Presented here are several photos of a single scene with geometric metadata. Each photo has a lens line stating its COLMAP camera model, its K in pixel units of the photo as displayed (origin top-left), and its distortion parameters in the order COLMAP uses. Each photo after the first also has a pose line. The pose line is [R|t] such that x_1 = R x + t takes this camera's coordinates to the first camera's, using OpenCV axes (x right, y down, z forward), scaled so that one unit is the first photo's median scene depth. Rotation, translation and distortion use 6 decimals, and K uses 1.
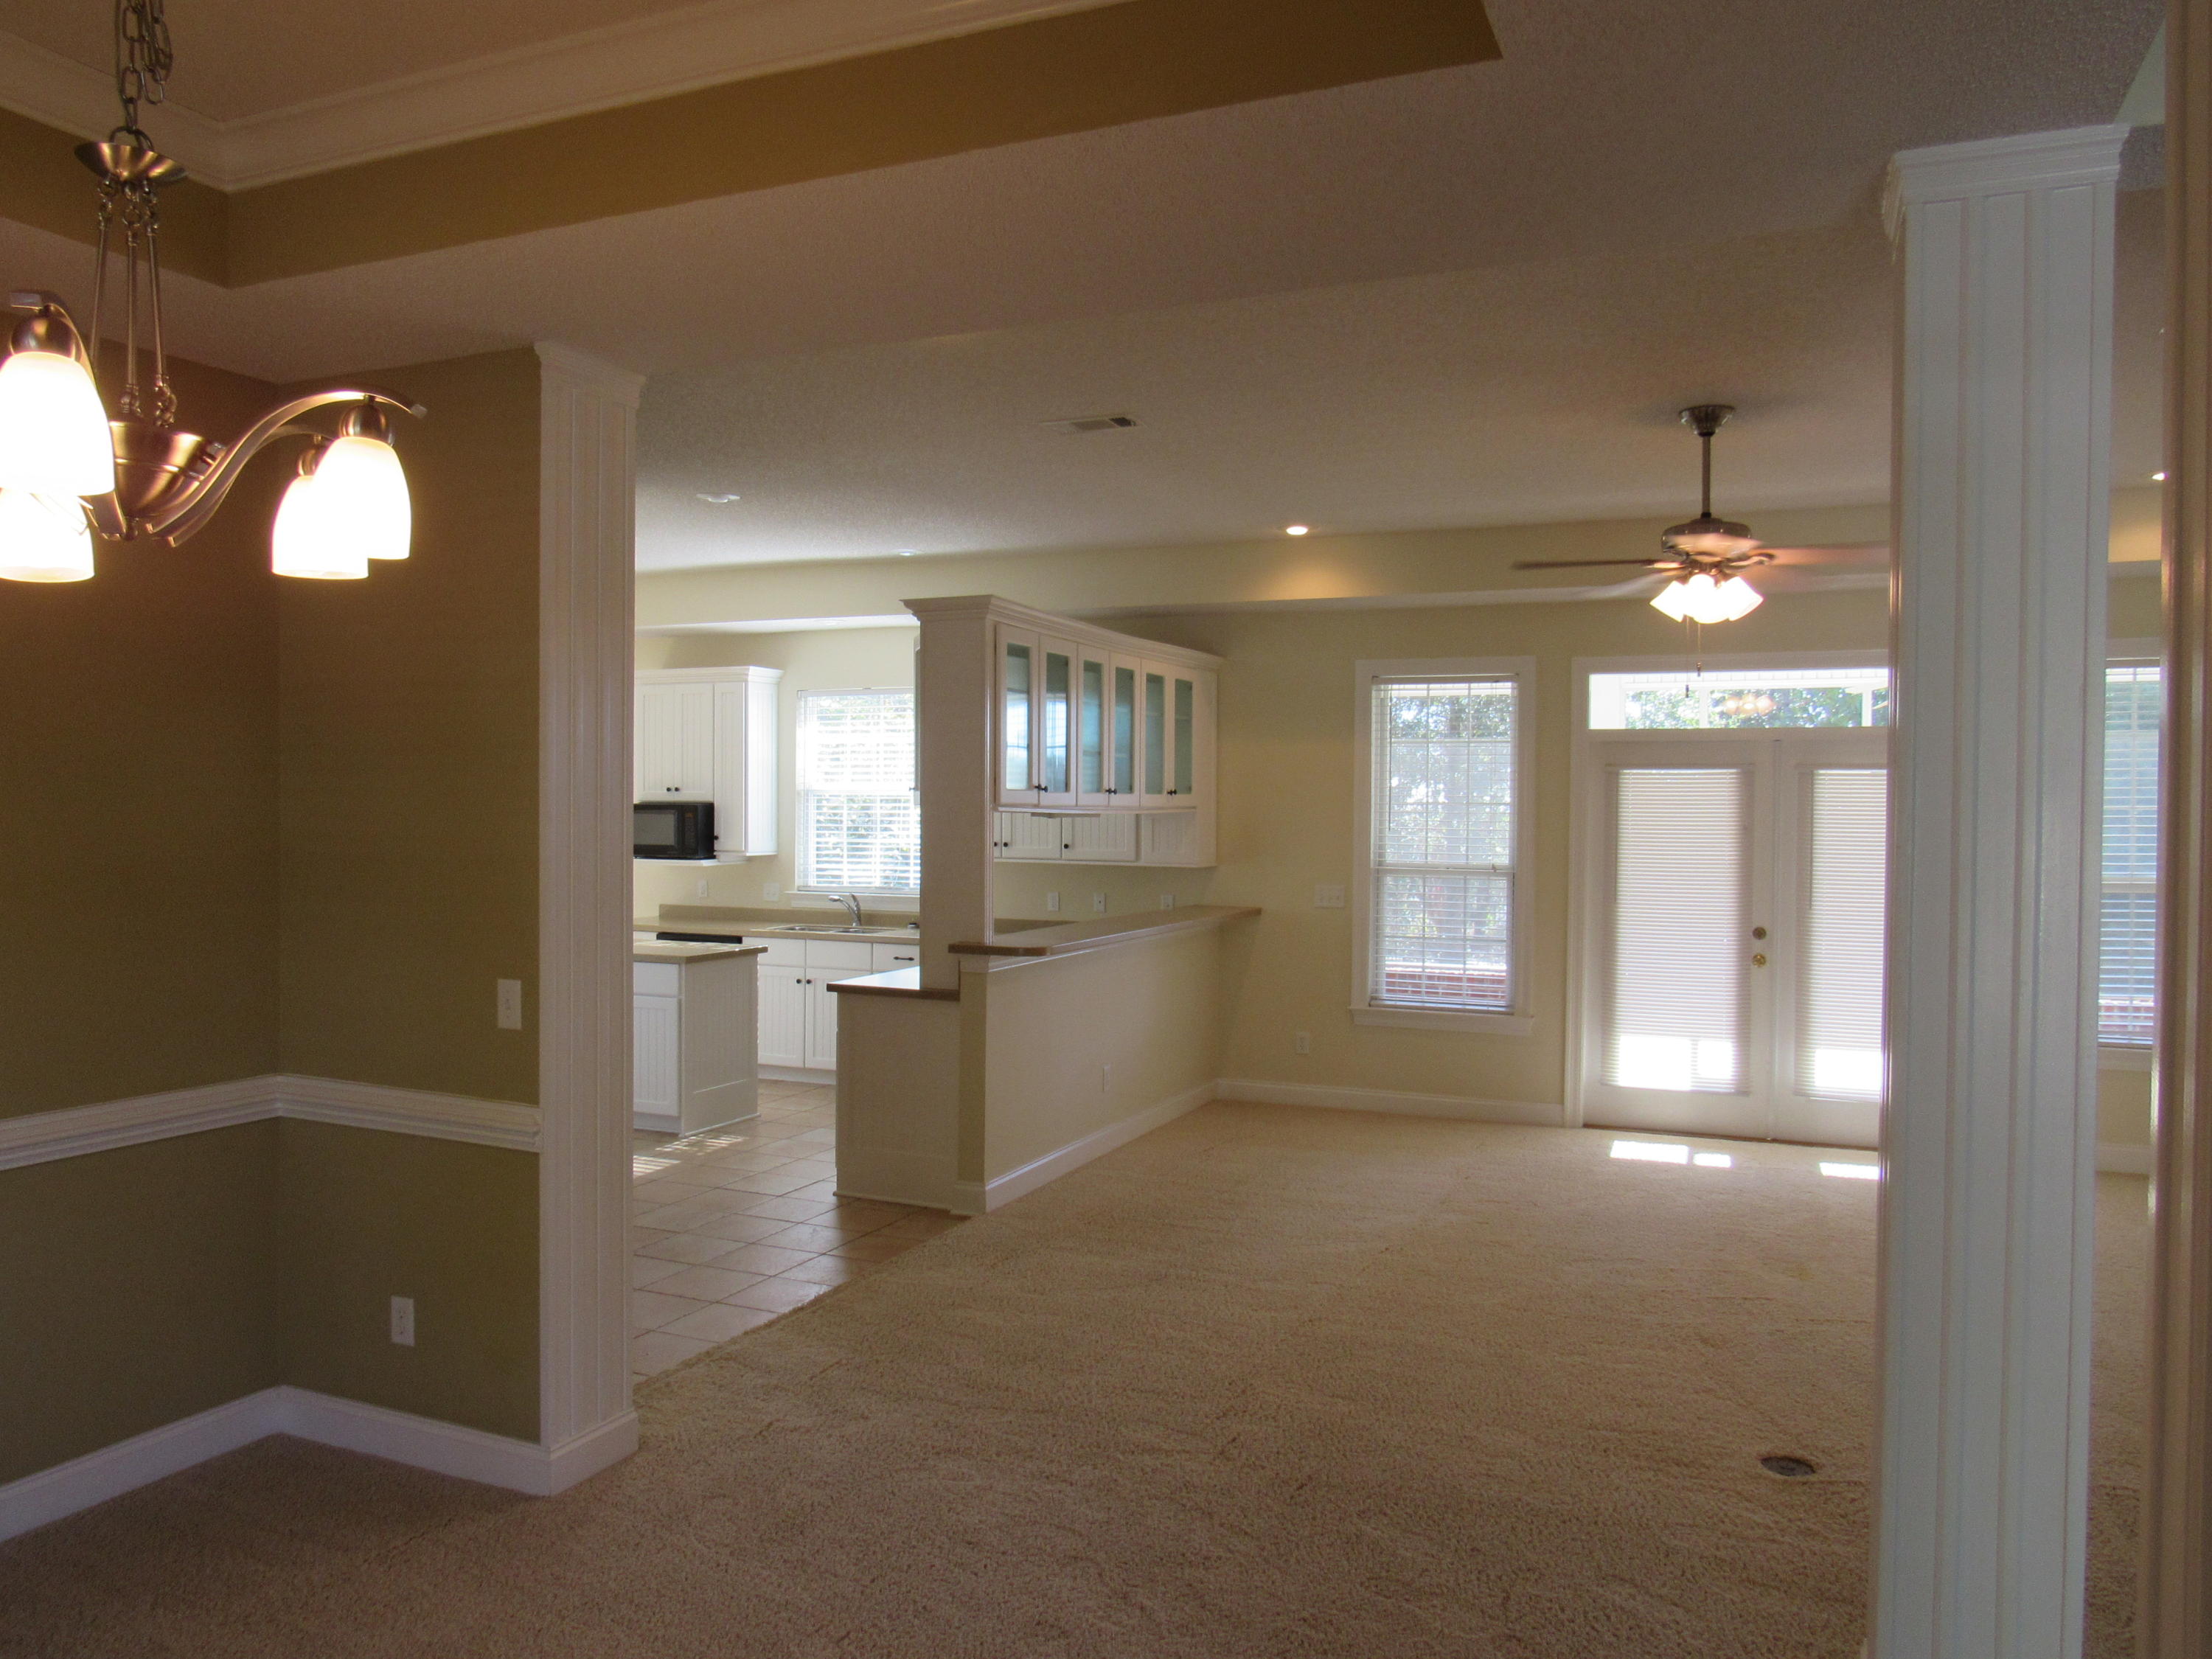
lens RADIAL K [[1600.1, 0, 1115.1], [0, 1600.1, 829.0], [0, 0, 1]] dist [-0.036856, 0.028017]
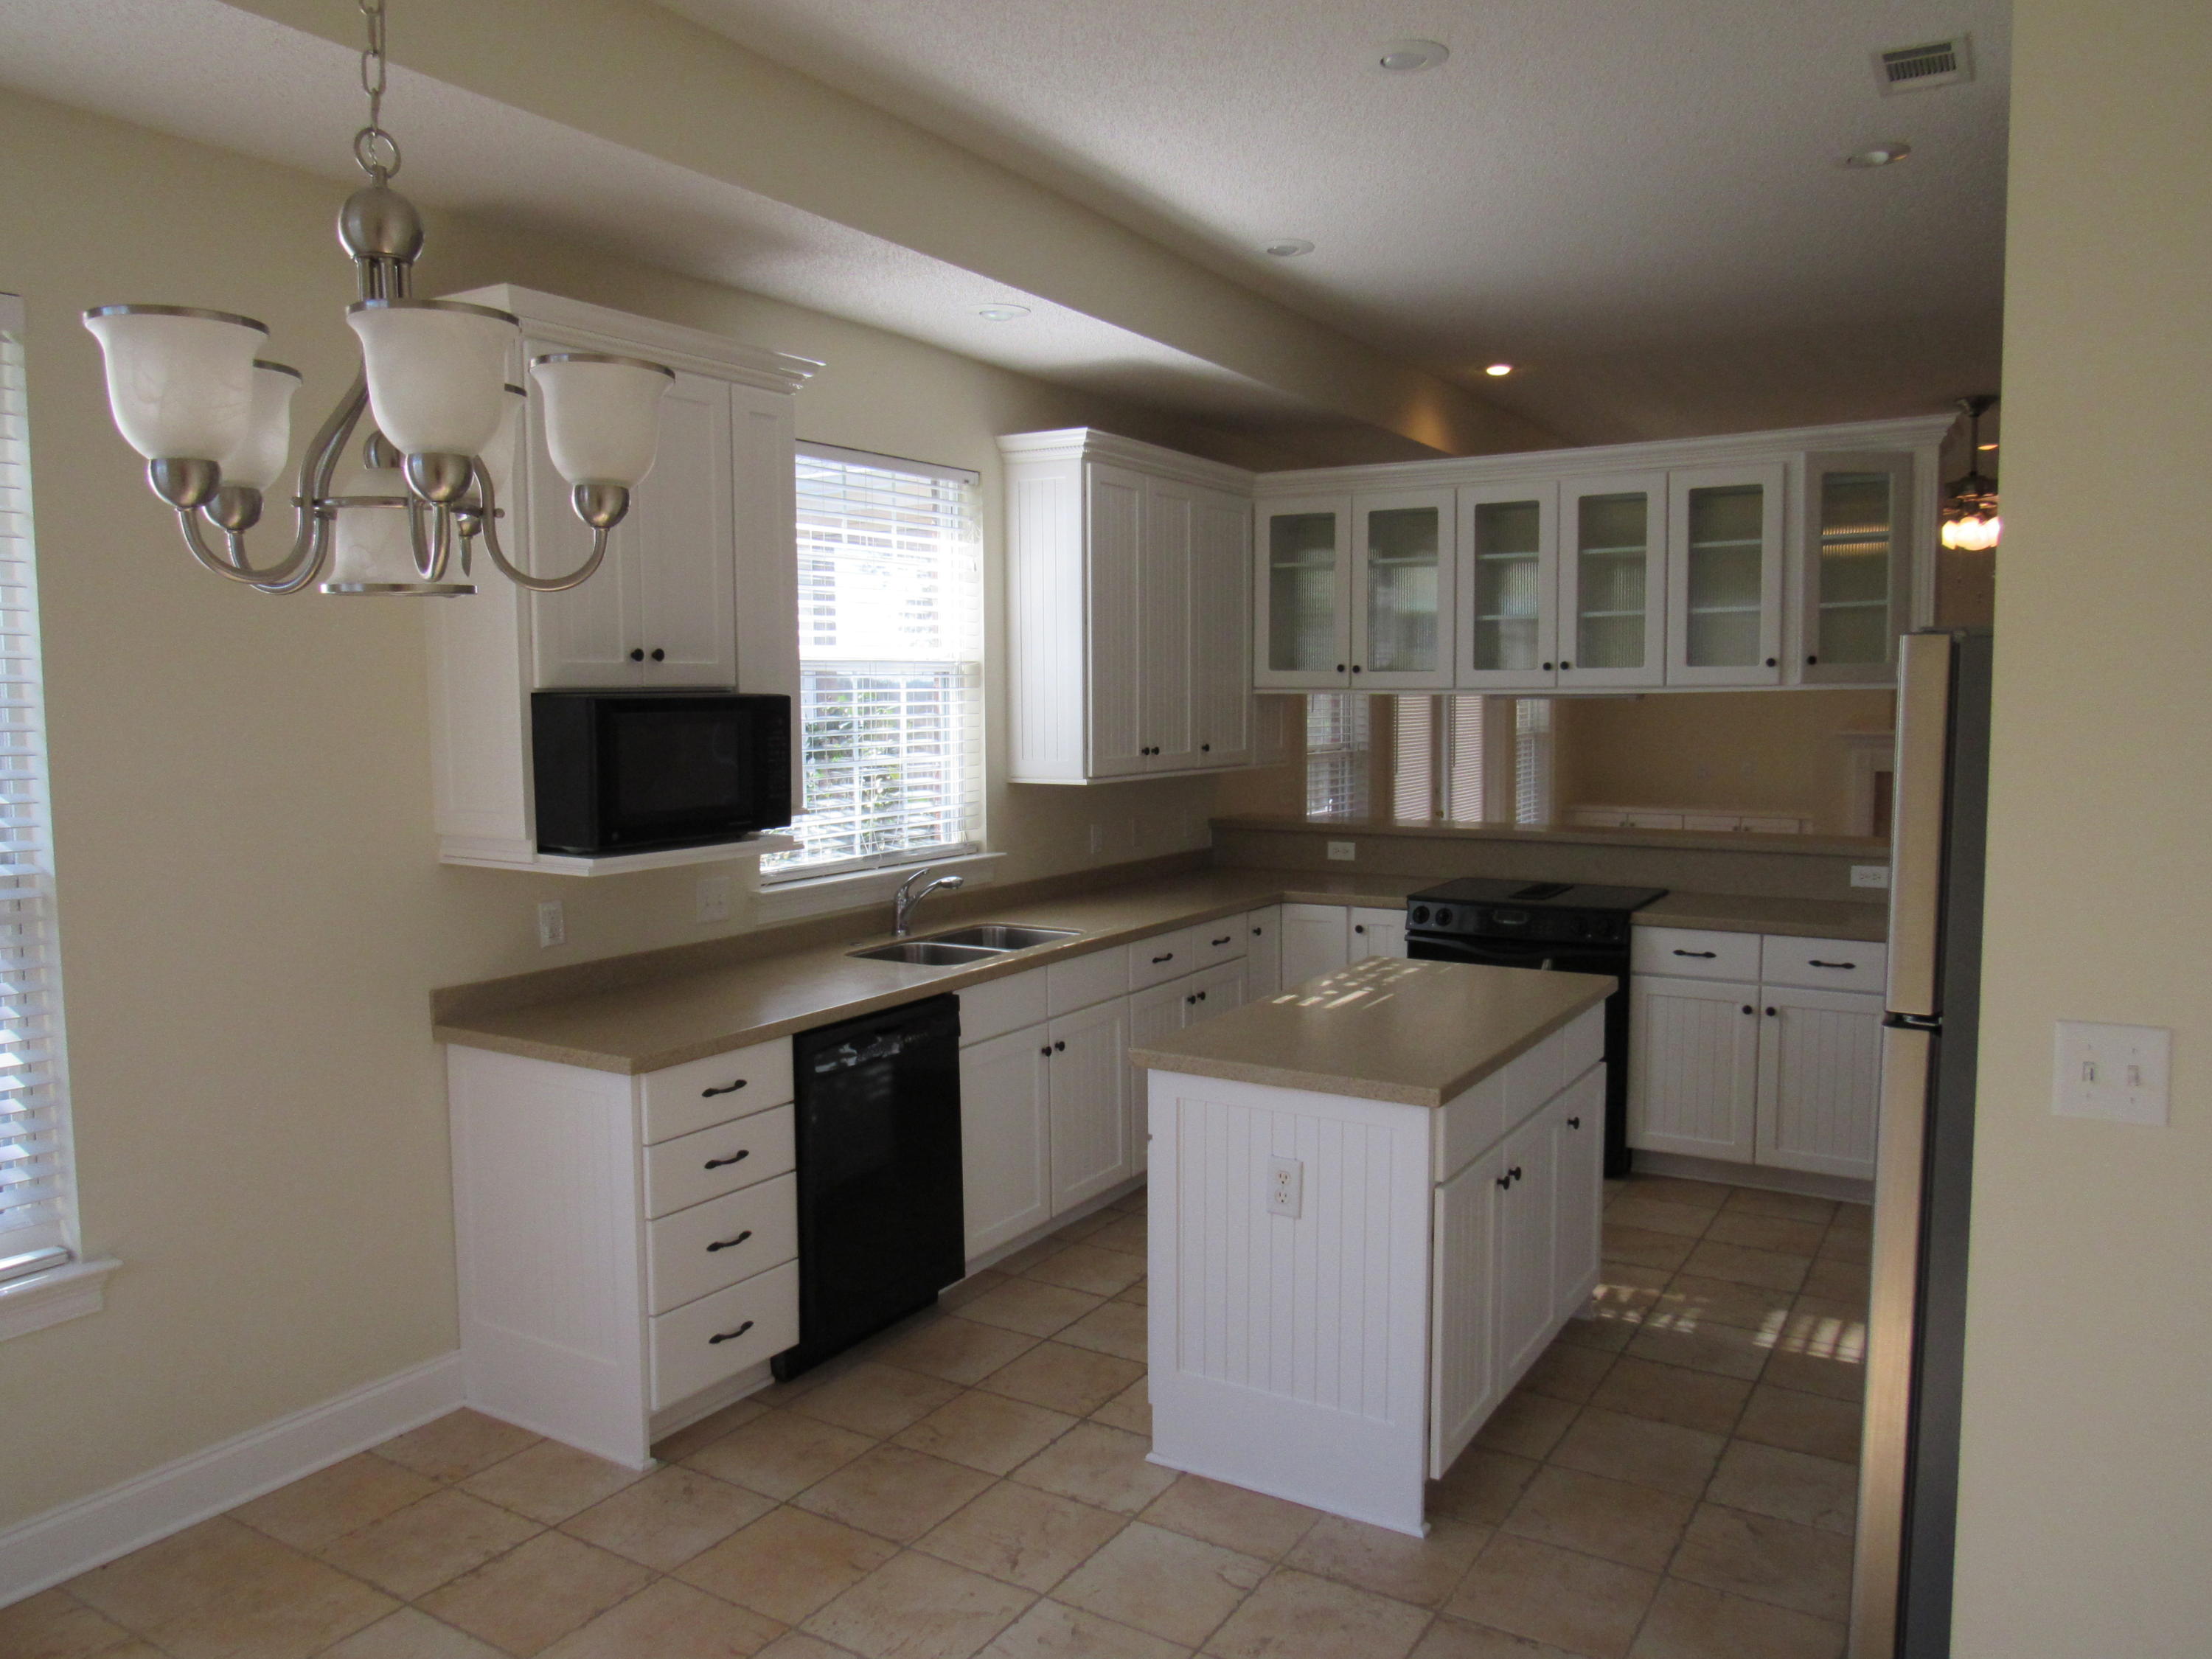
lens RADIAL K [[1601.8, 0, 1095.6], [0, 1601.8, 827.6], [0, 0, 1]] dist [-0.032029, 0.006711]
pose [[0.142422, -0.094973, 0.985239, -0.785259], [0.023125, 0.995434, 0.092613, -0.021336], [-0.989536, 0.009593, 0.143968, 1.066208]]
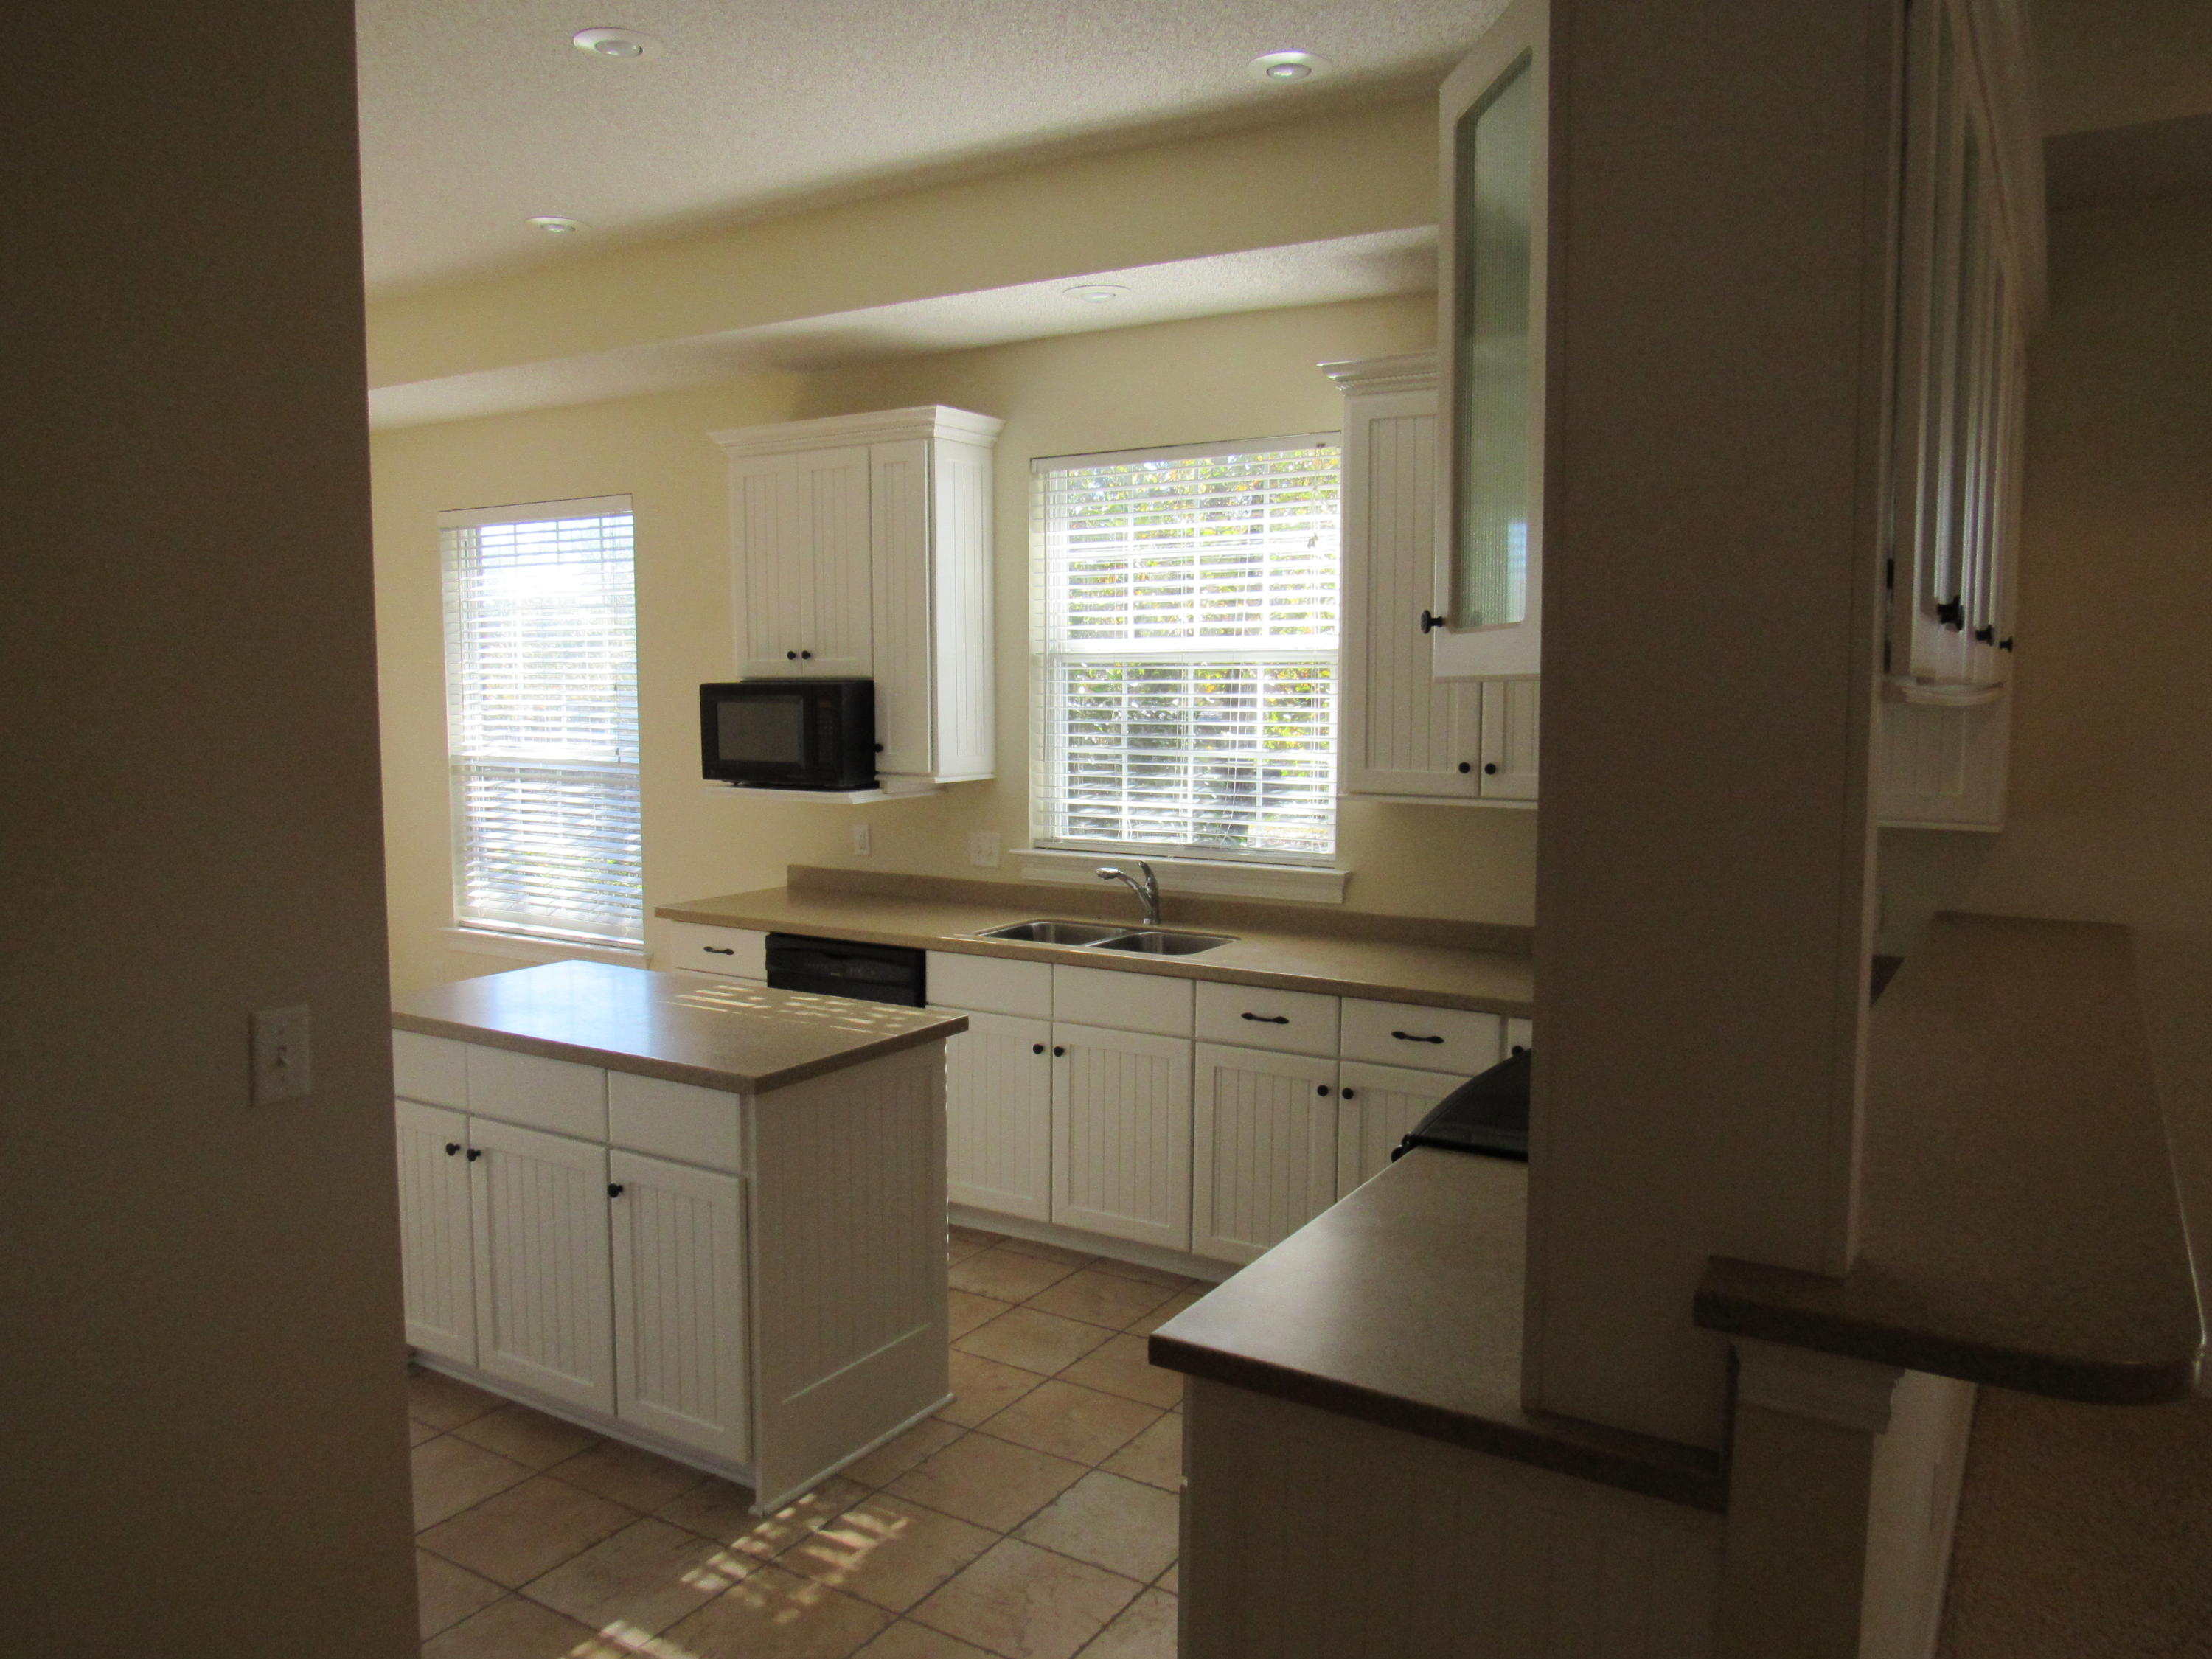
lens RADIAL K [[1614.6, 0, 1101.7], [0, 1614.6, 818.5], [0, 0, 1]] dist [-0.002952, 0.000203]
pose [[0.988601, 0.006616, -0.150414, -0.123950], [0.003827, 0.997607, 0.069035, -0.009379], [0.150510, -0.068824, 0.986210, 0.614027]]
